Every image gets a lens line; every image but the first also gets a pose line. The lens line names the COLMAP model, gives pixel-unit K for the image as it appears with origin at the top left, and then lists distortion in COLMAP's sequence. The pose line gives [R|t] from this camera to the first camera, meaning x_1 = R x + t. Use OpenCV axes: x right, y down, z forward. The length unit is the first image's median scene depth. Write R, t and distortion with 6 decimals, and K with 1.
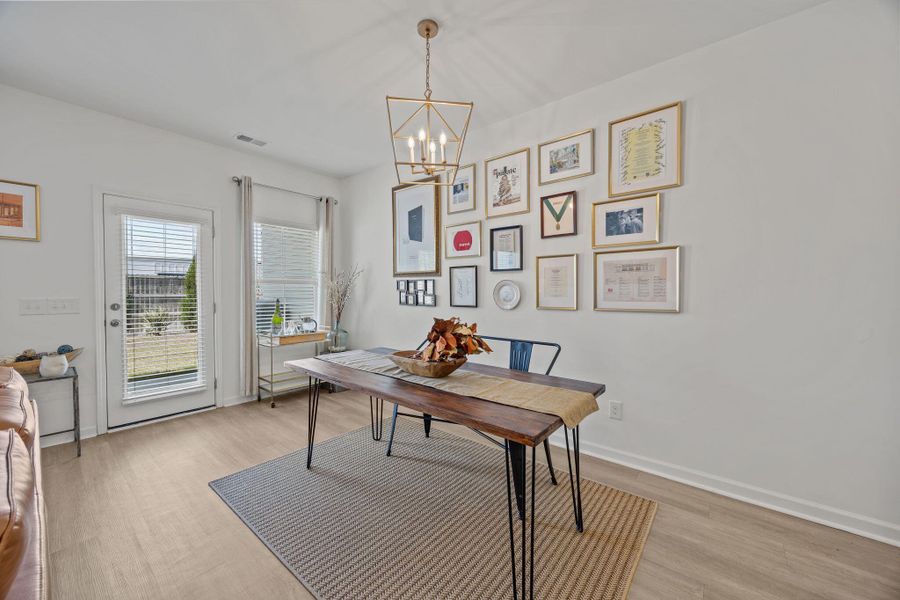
lens RADIAL K [[347.1, 0, 450.0], [0, 347.1, 300.0], [0, 0, 1]] dist [-0.000301, 0.000017]
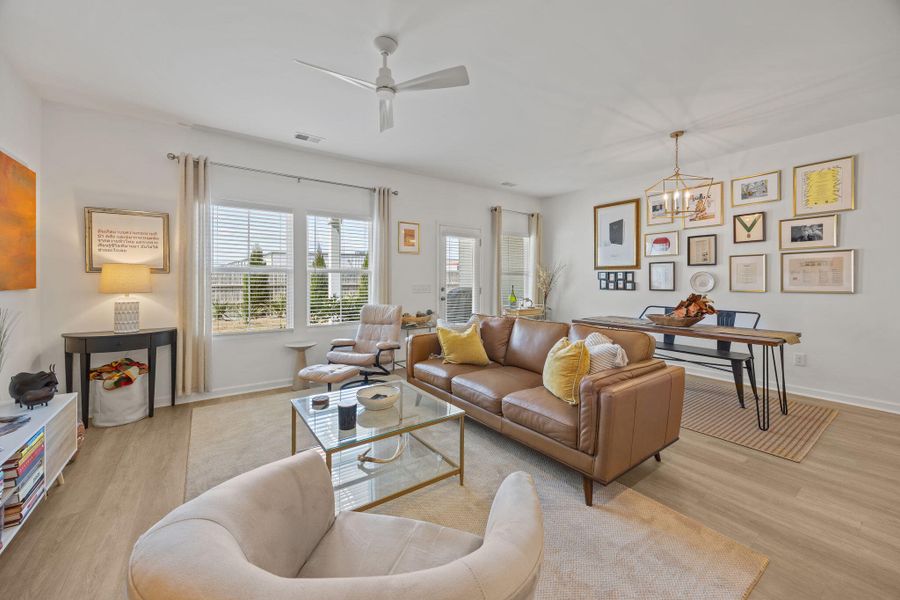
lens RADIAL K [[351.6, 0, 450.2], [0, 351.6, 285.1], [0, 0, 1]] dist [0.000218, 0.000012]
pose [[0.965625, 0.000411, -0.259938, -0.504617], [-0.003296, 0.999938, -0.010661, 0.018723], [0.259917, 0.011151, 0.965566, -0.738911]]
